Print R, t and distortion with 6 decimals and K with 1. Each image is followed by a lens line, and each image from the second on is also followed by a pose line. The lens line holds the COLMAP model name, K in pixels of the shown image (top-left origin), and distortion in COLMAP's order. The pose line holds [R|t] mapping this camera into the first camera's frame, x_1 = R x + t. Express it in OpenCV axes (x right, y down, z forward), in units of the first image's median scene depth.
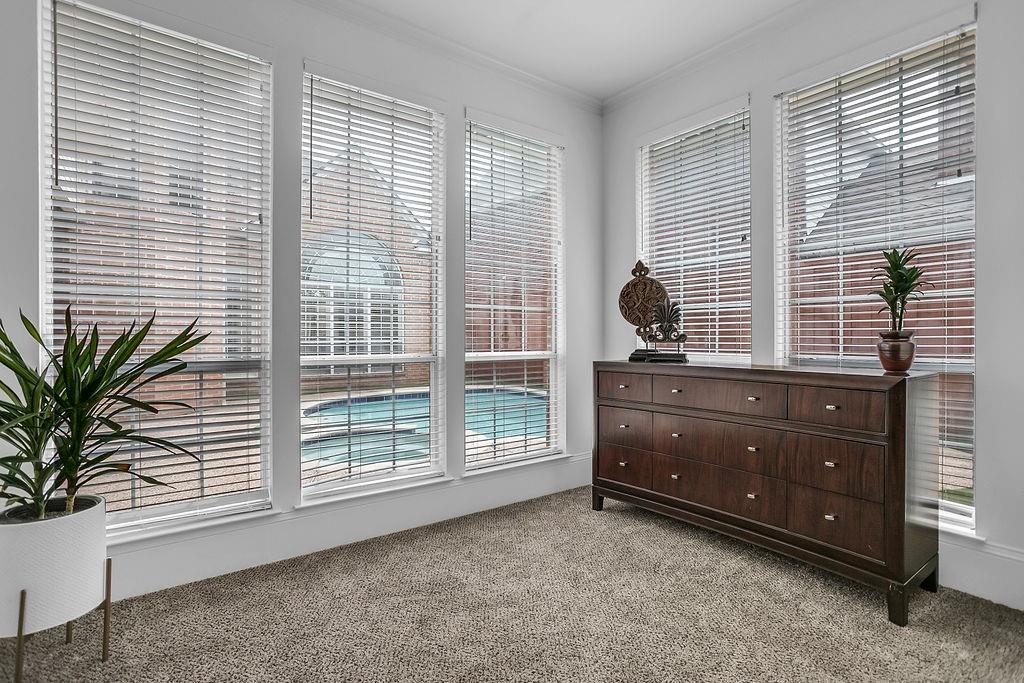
lens RADIAL K [[500.5, 0, 513.1], [0, 500.5, 336.3], [0, 0, 1]] dist [-0.058324, 0.031484]
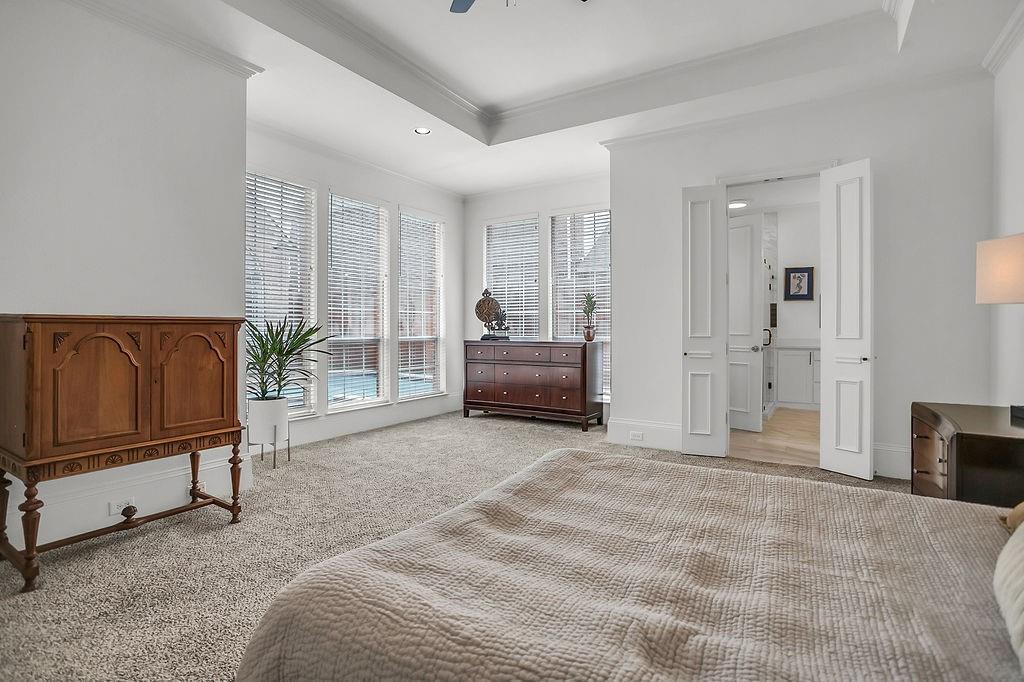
lens RADIAL K [[500.5, 0, 513.1], [0, 500.5, 335.8], [0, 0, 1]] dist [-0.058324, 0.031484]
pose [[0.938873, -0.005682, 0.344217, -0.323568], [0.000856, 0.999899, 0.014169, 0.004697], [-0.344263, -0.013008, 0.938783, -0.879627]]
